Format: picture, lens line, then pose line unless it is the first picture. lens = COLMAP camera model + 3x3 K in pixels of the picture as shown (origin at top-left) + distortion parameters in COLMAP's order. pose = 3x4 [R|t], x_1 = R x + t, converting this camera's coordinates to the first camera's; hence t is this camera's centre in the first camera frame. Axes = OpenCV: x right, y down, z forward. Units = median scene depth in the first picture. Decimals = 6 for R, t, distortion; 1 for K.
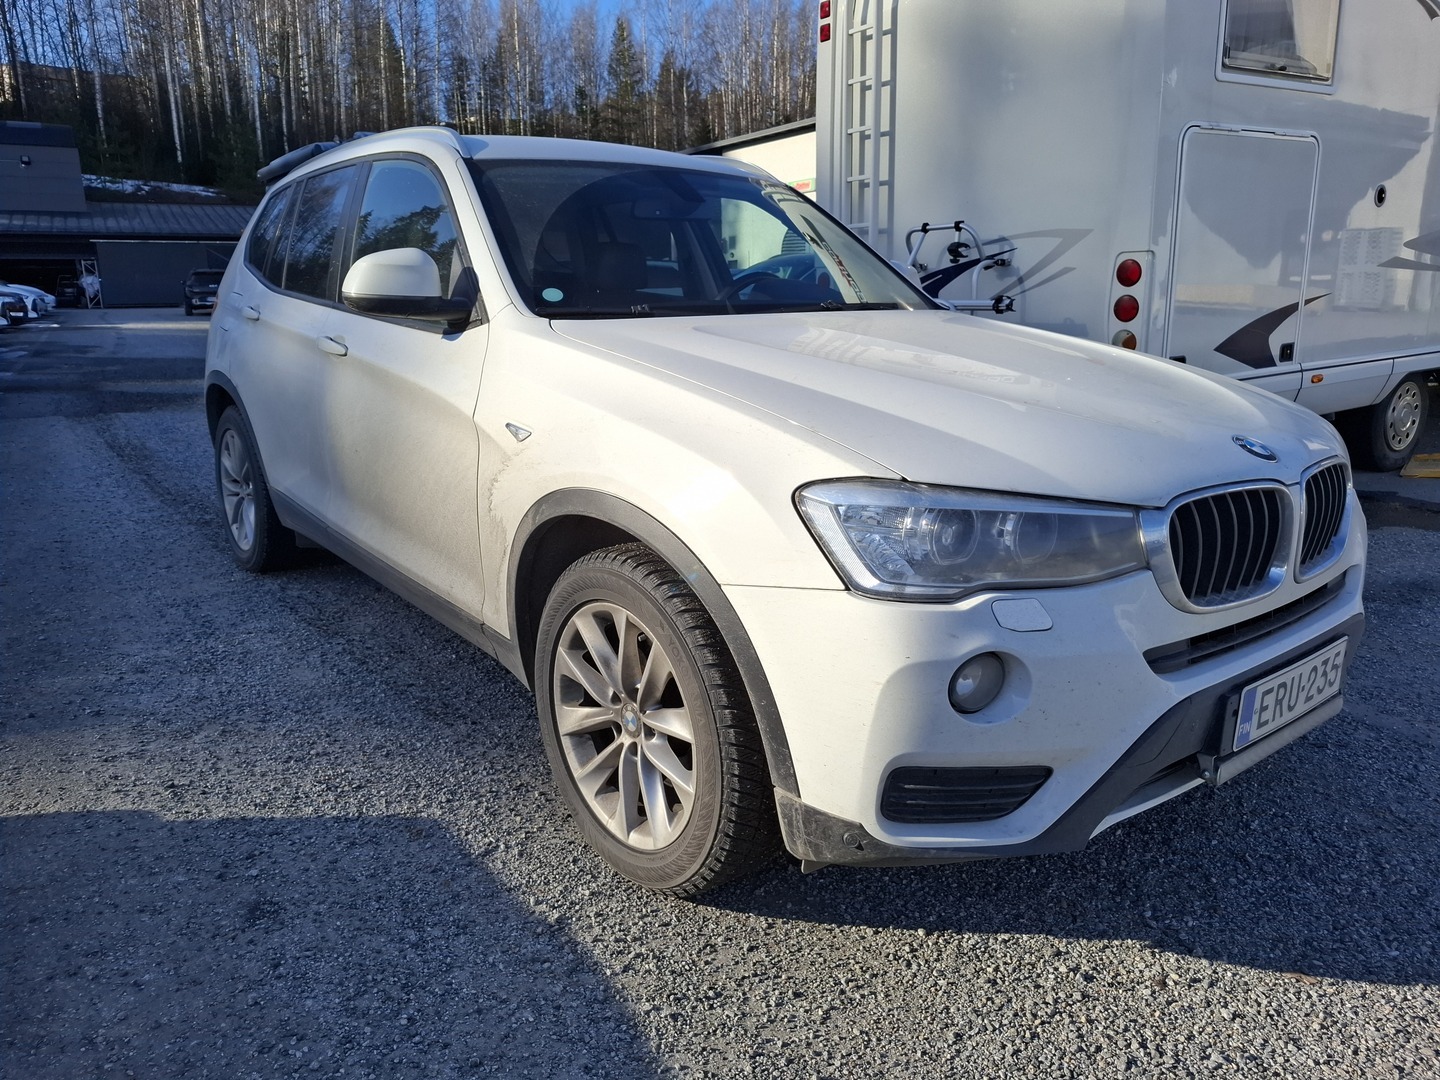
lens RADIAL K [[1054.4, 0, 697.7], [0, 1054.4, 476.7], [0, 0, 1]] dist [0.058811, -0.061018]
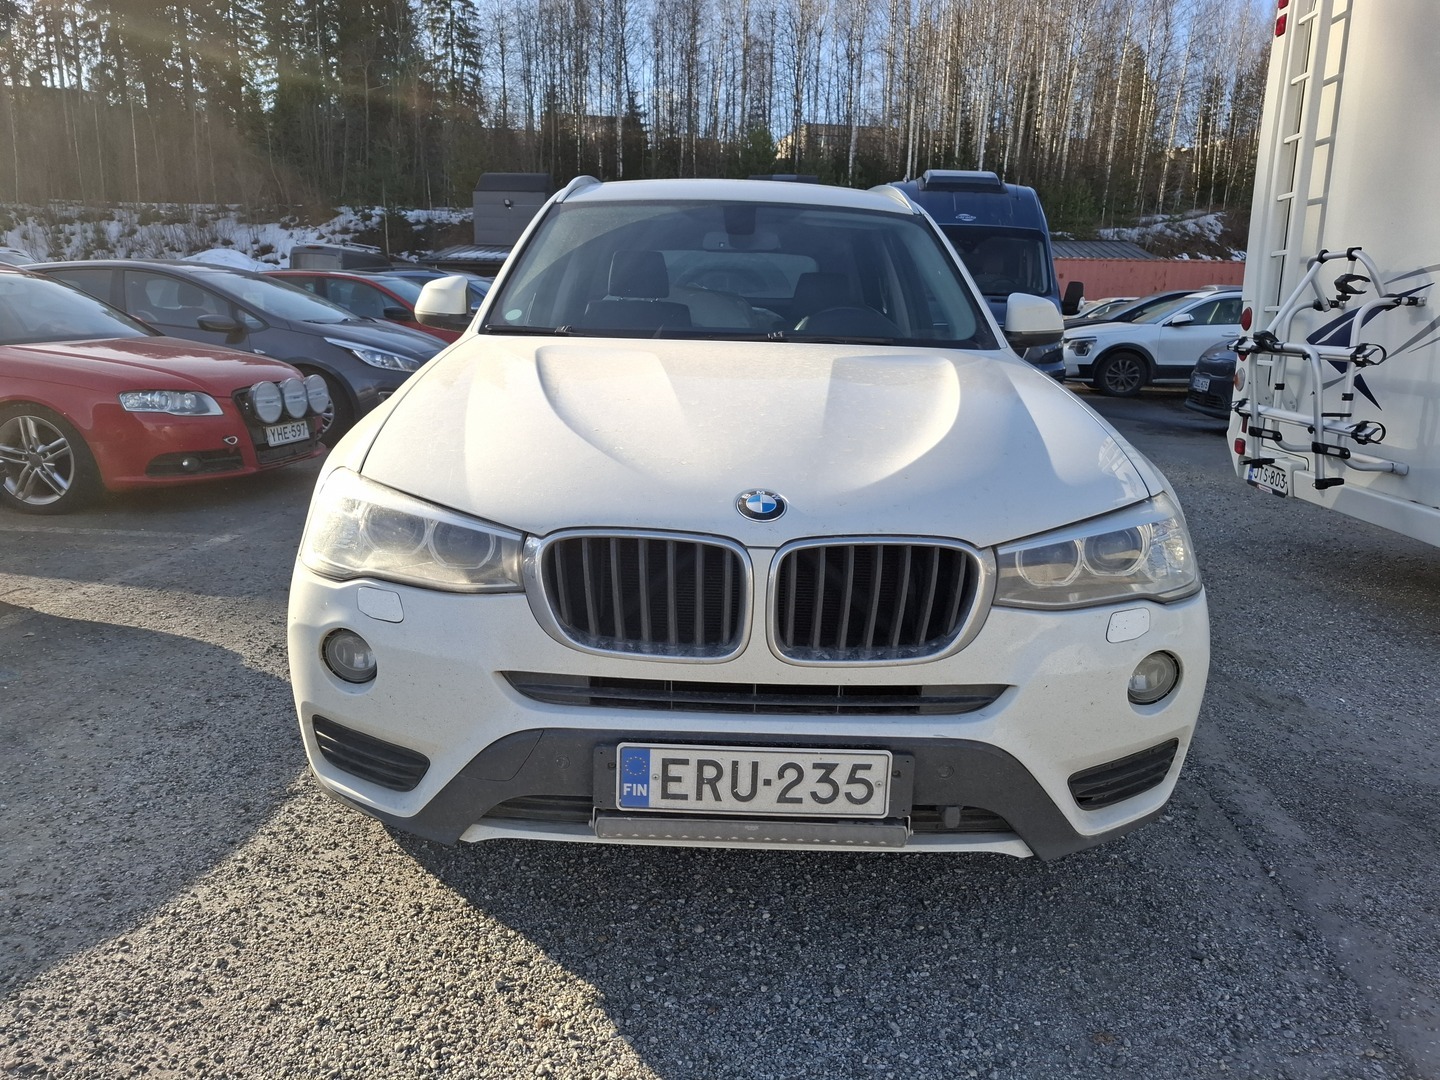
lens RADIAL K [[1054.4, 0, 697.7], [0, 1054.4, 476.7], [0, 0, 1]] dist [0.058811, -0.061018]
pose [[0.775798, 0.123518, -0.618773, 0.977953], [-0.140687, 0.989827, 0.021198, -0.058784], [0.615097, 0.070608, 0.785284, 0.248312]]
